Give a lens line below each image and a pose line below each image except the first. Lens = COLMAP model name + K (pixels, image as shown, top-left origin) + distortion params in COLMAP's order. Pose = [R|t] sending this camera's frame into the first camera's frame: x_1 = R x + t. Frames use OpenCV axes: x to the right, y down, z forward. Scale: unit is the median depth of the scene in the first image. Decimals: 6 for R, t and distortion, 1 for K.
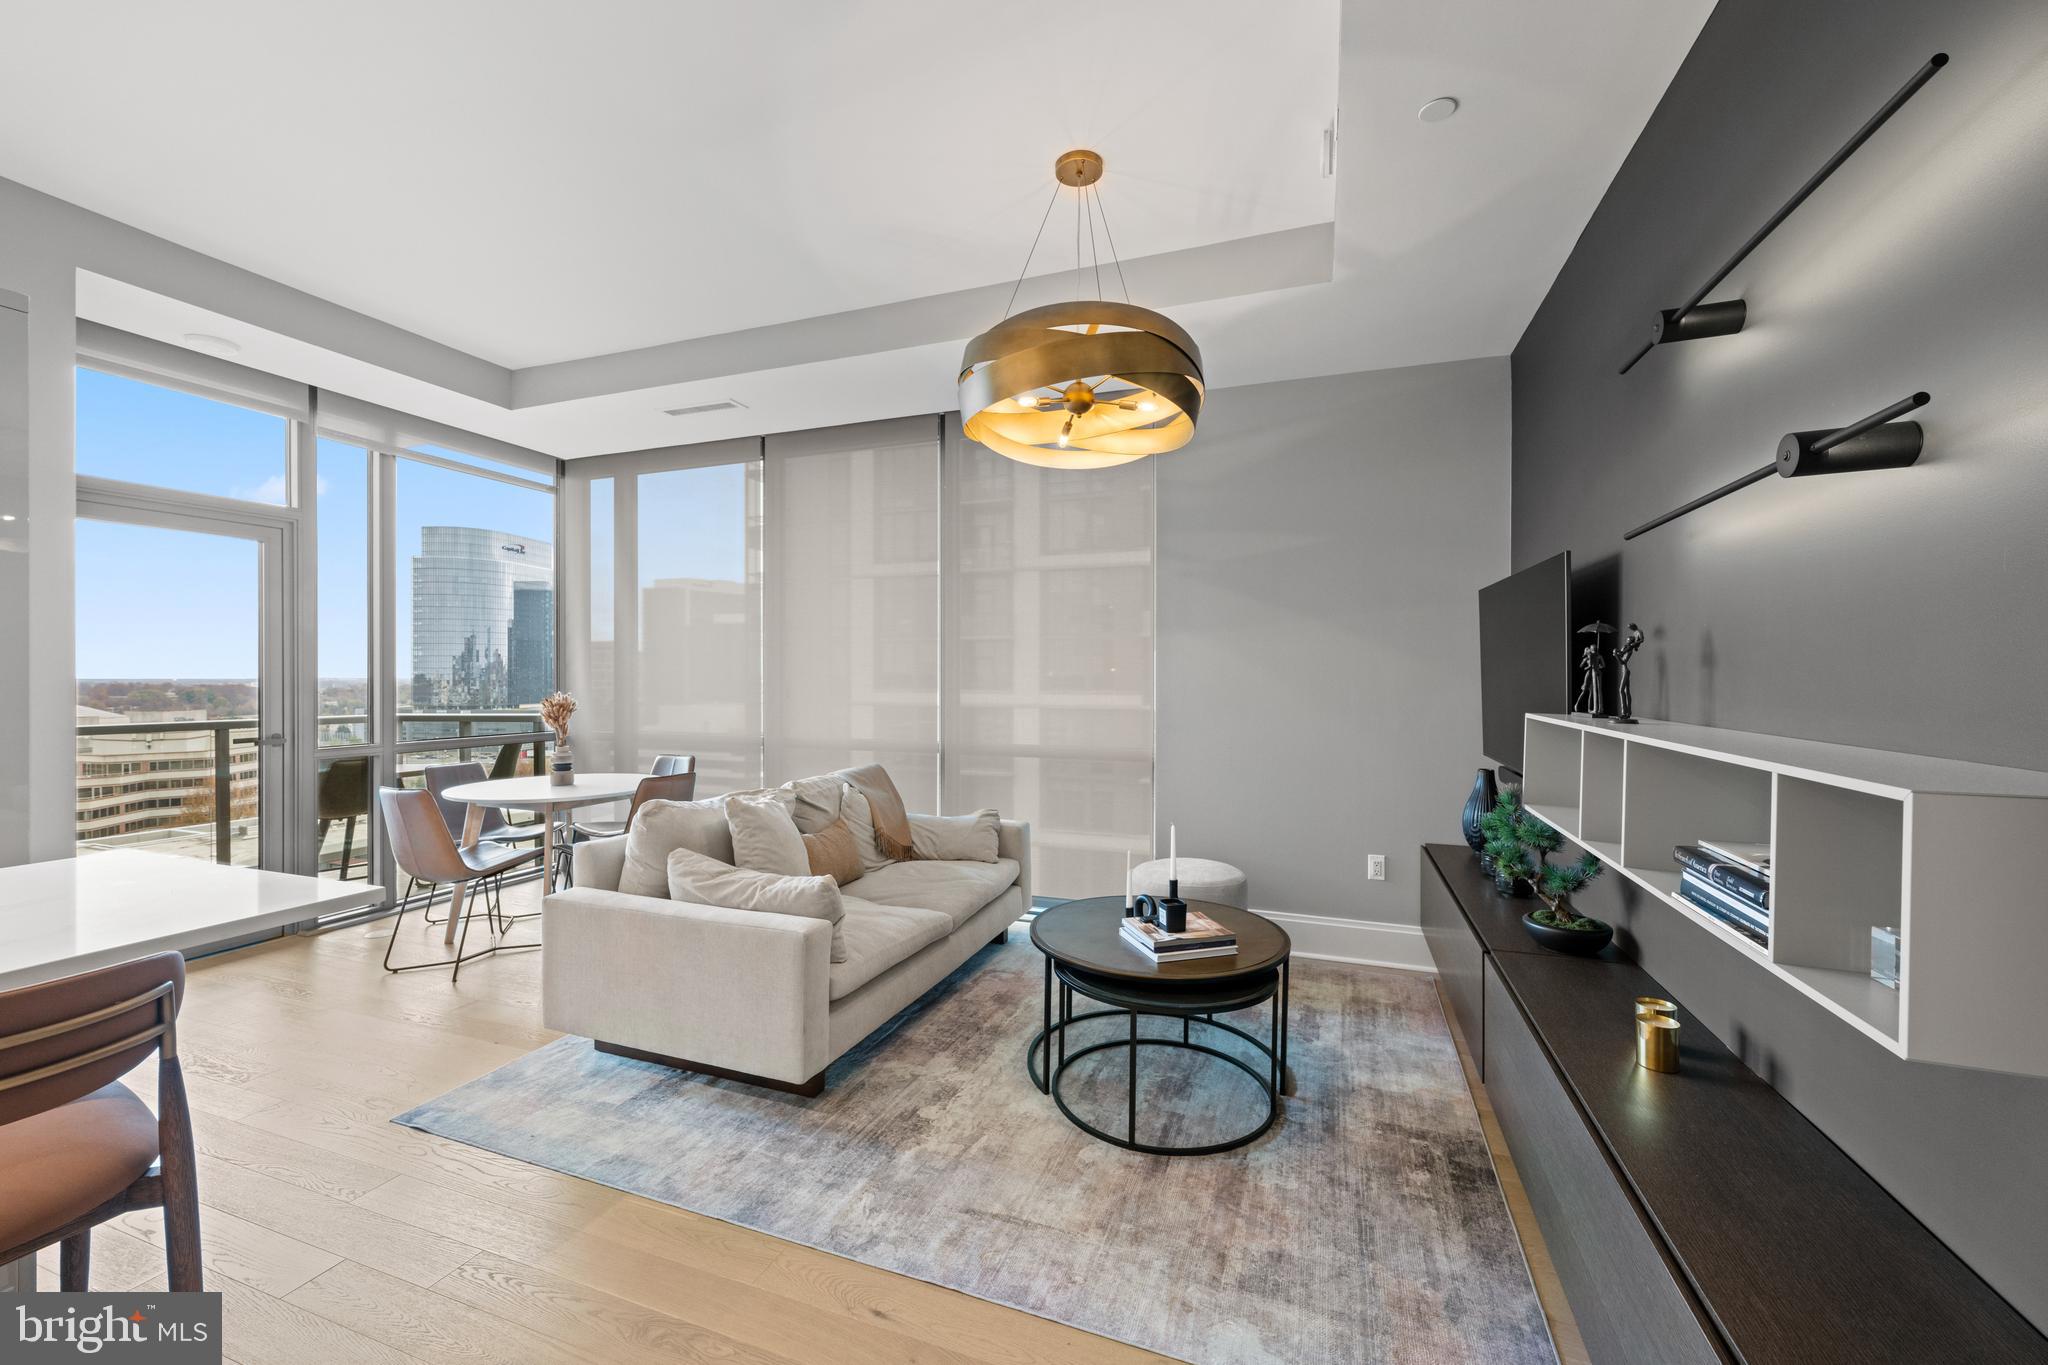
lens RADIAL K [[813.6, 0, 1022.6], [0, 813.6, 679.2], [0, 0, 1]] dist [-0.001585, 0.000253]
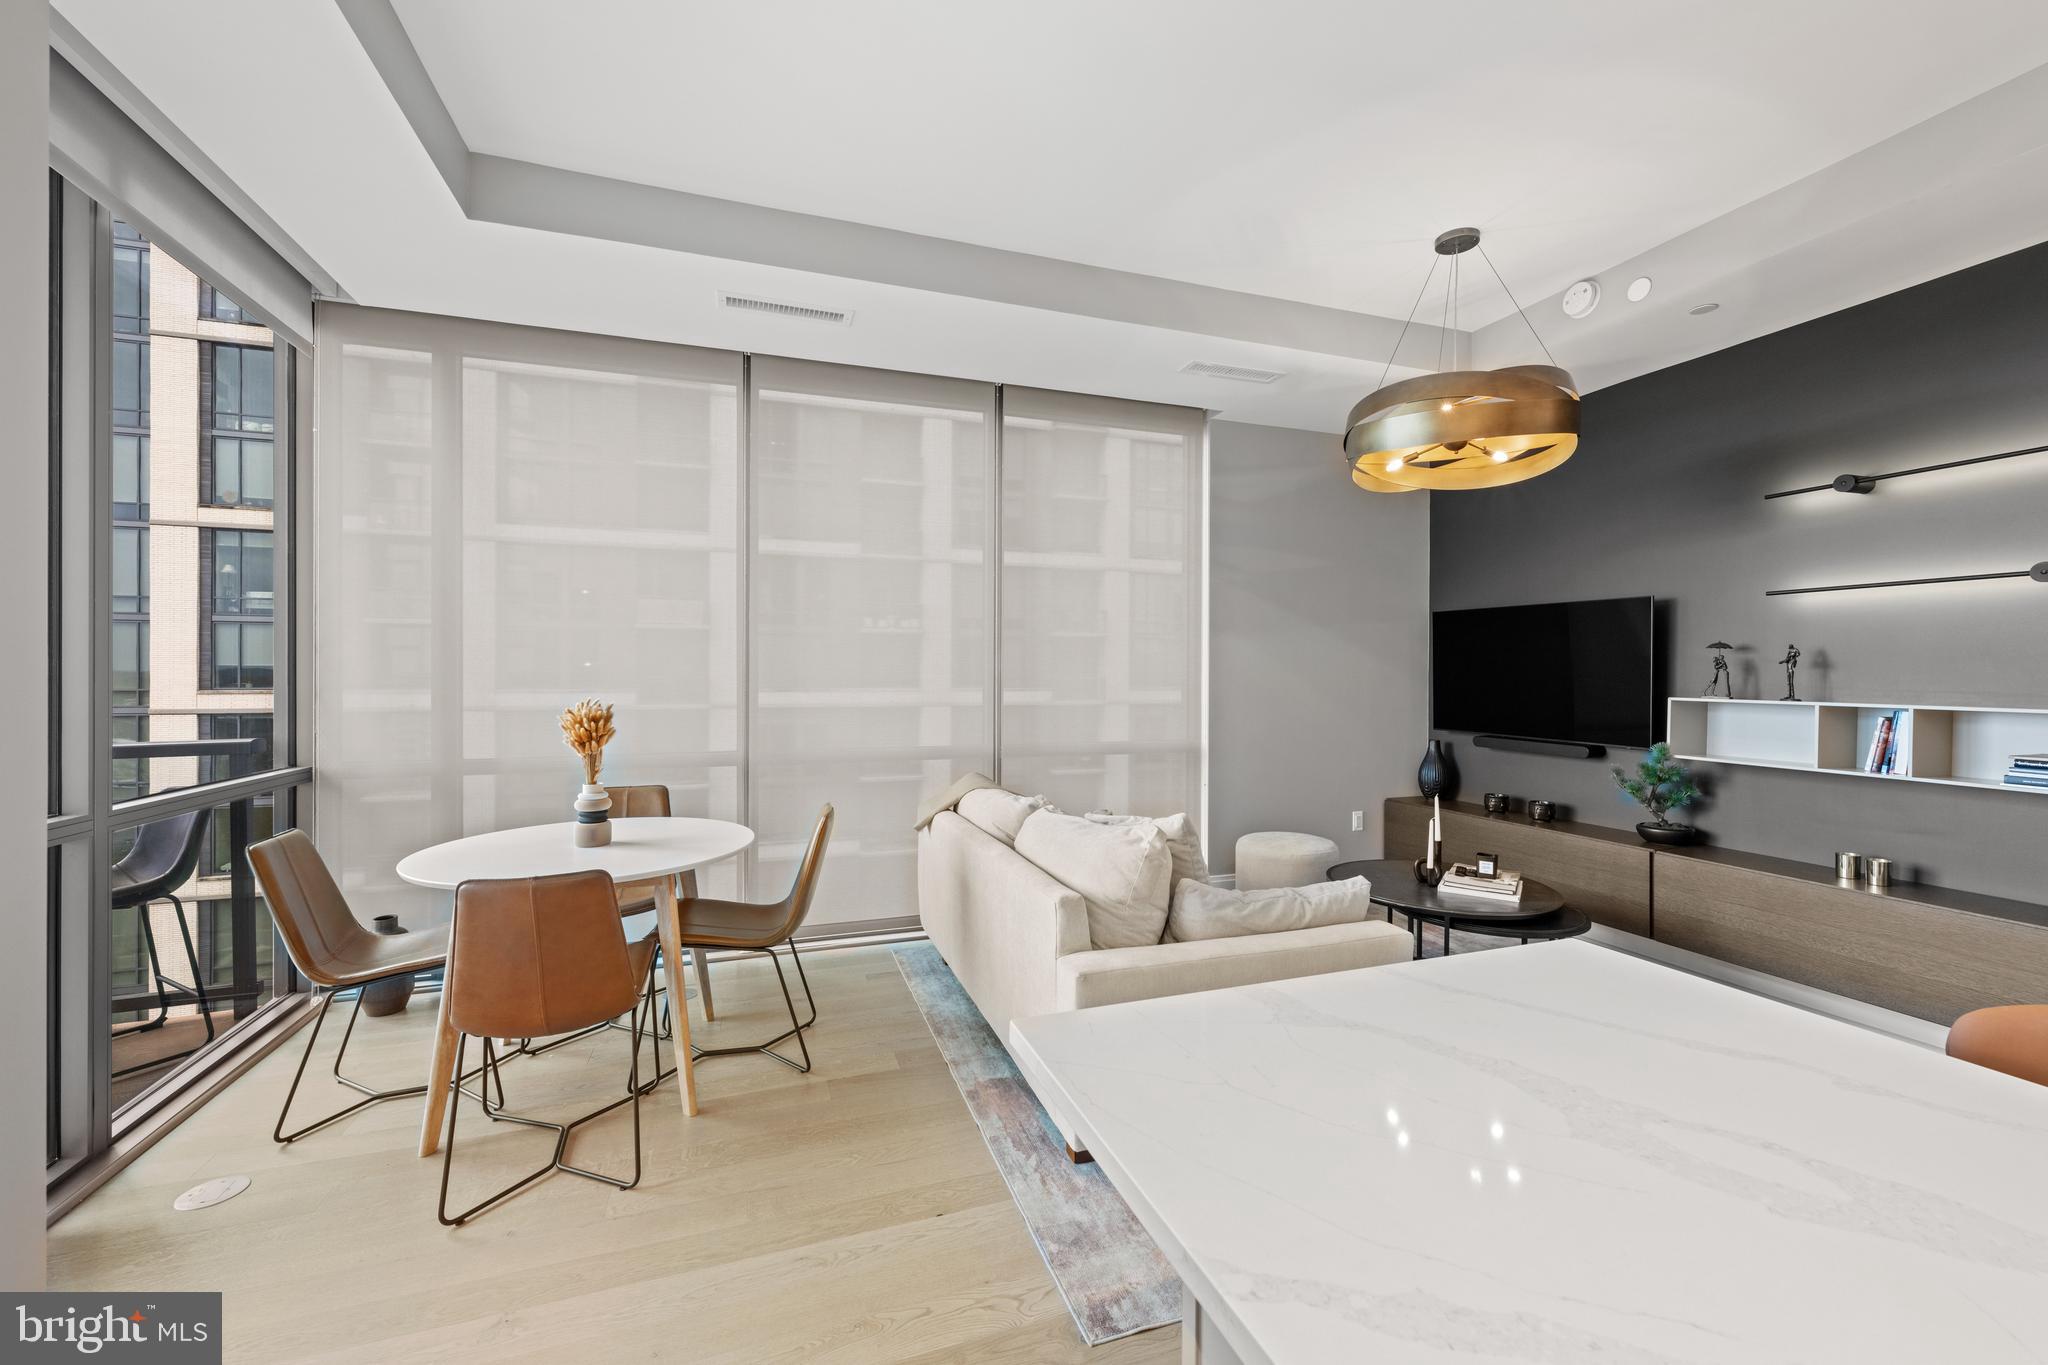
lens RADIAL K [[813.6, 0, 1022.6], [0, 813.6, 679.2], [0, 0, 1]] dist [-0.001585, 0.000253]
pose [[0.774523, -0.003892, 0.632534, -1.157535], [0.000611, 0.999985, 0.005405, -0.002939], [-0.632546, -0.003800, 0.774514, 0.486218]]
